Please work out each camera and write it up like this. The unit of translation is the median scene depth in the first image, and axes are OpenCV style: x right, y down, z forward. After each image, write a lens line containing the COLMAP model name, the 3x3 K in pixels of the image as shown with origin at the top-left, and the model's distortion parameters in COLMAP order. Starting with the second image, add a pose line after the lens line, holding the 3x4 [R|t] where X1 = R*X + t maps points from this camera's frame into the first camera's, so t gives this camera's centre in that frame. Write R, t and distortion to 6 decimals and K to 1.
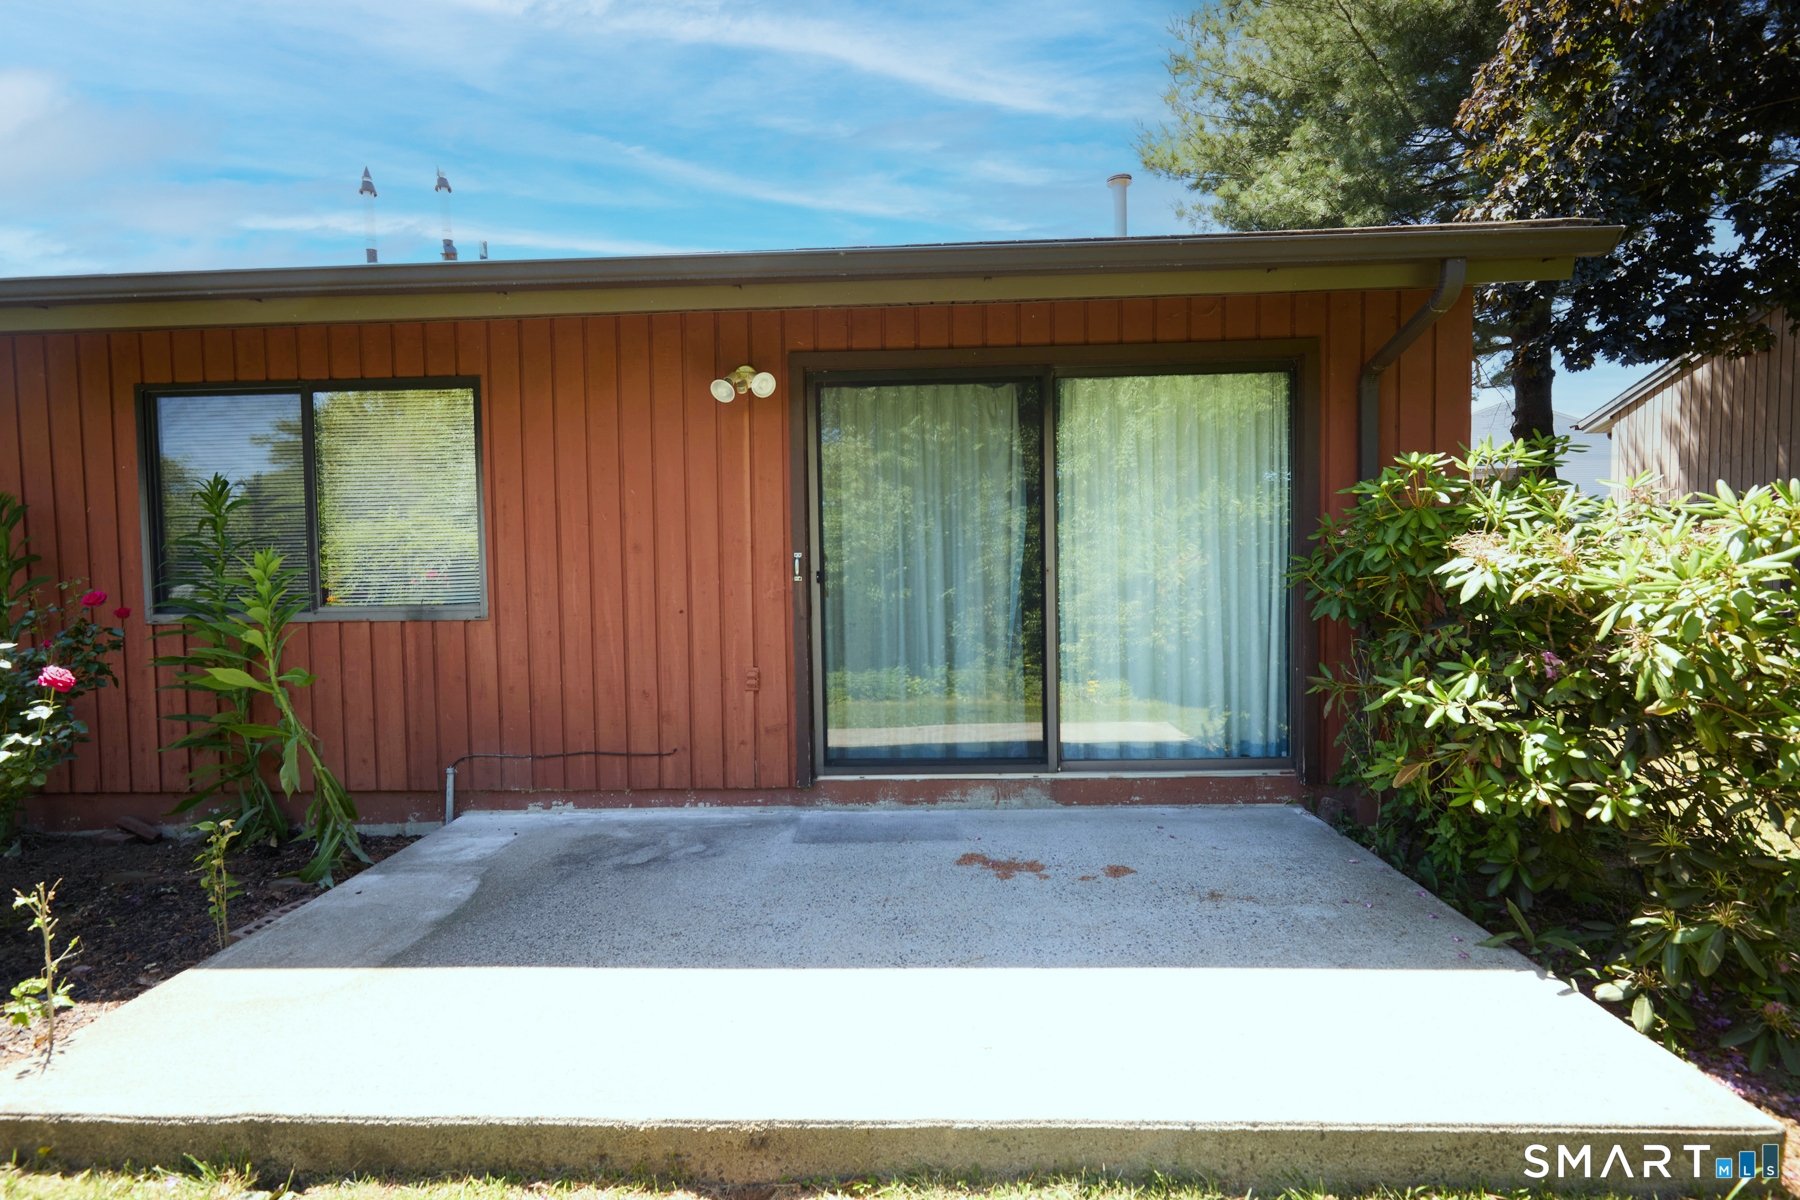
lens RADIAL K [[929.4, 0, 900.6], [0, 929.4, 597.9], [0, 0, 1]] dist [-0.002862, 0.002489]
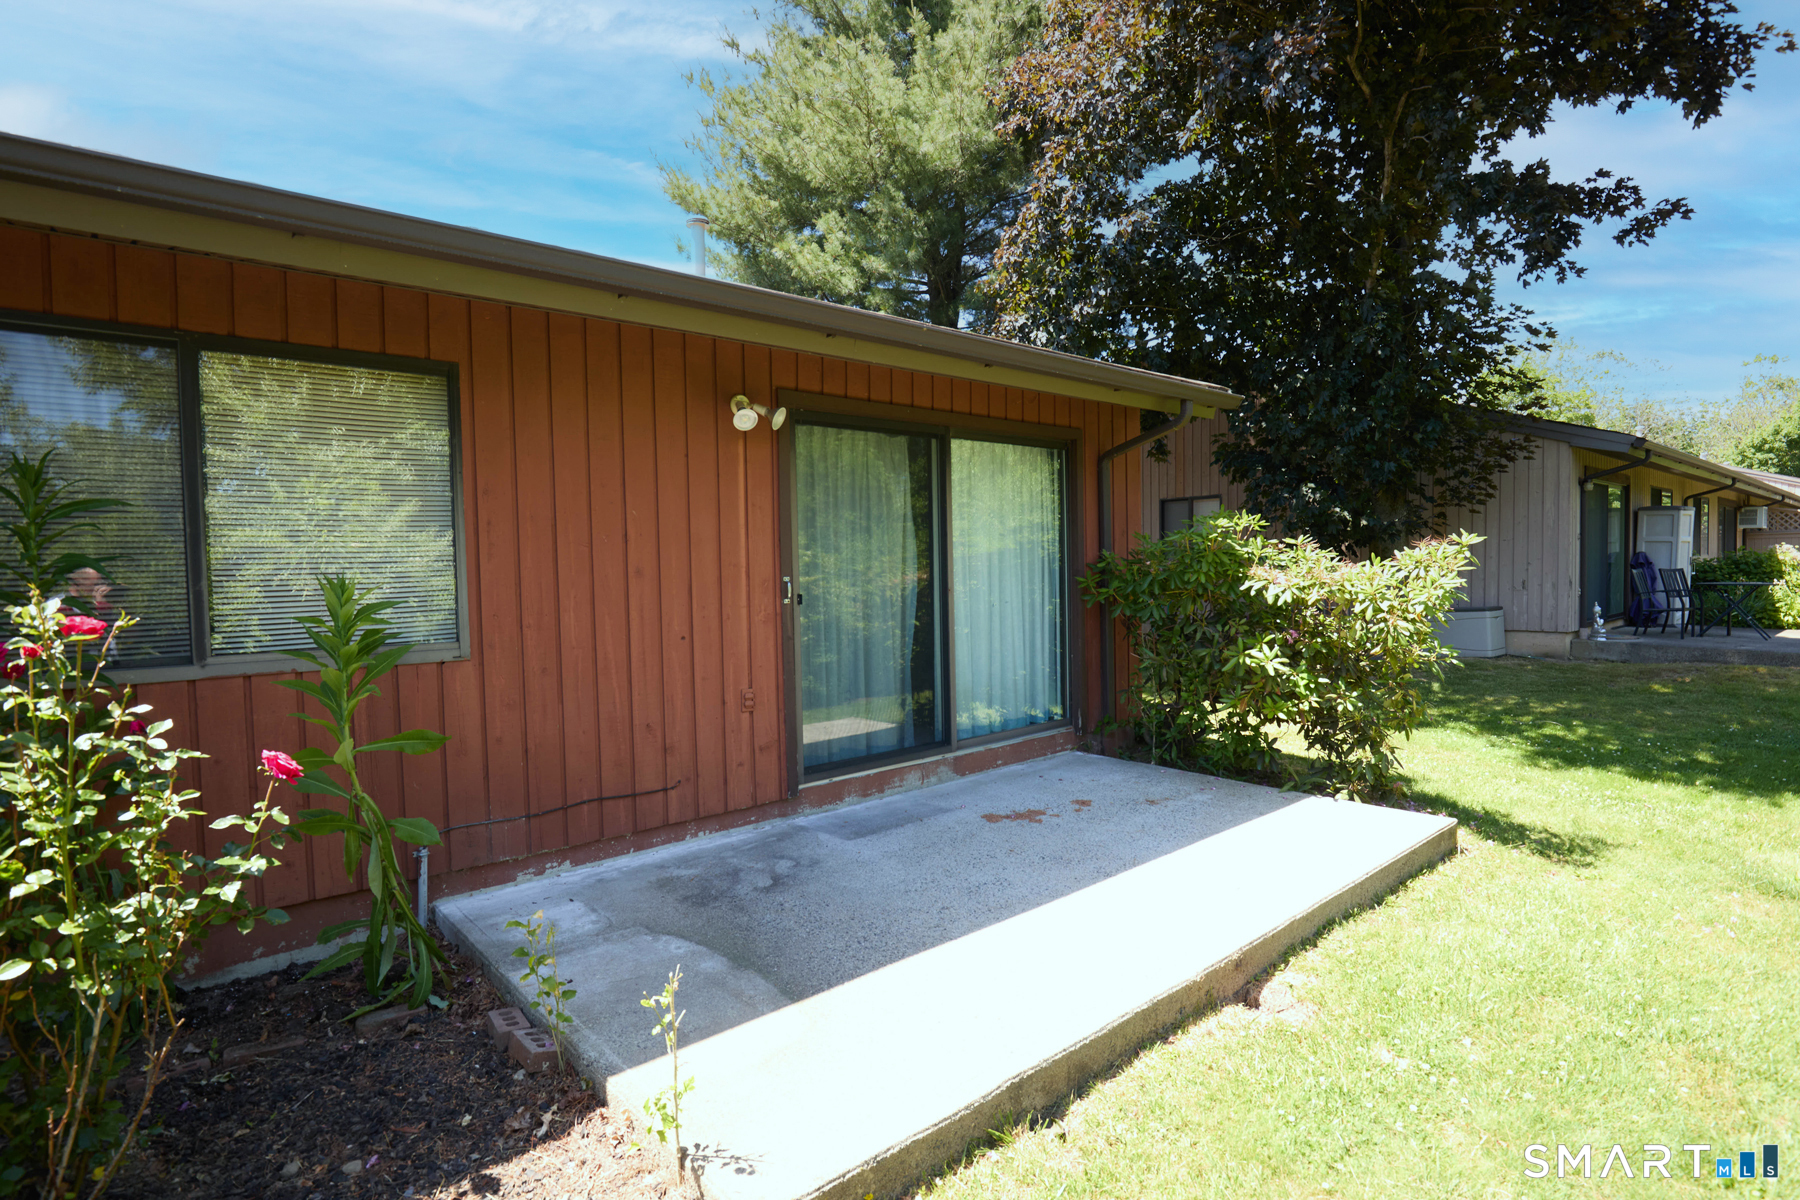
lens RADIAL K [[986.2, 0, 900.4], [0, 986.2, 596.2], [0, 0, 1]] dist [-0.027802, 0.001304]
pose [[0.696334, -0.019734, 0.717446, -0.835690], [0.031779, 0.999489, -0.003353, -0.018632], [-0.717014, 0.025134, 0.696606, 0.124114]]
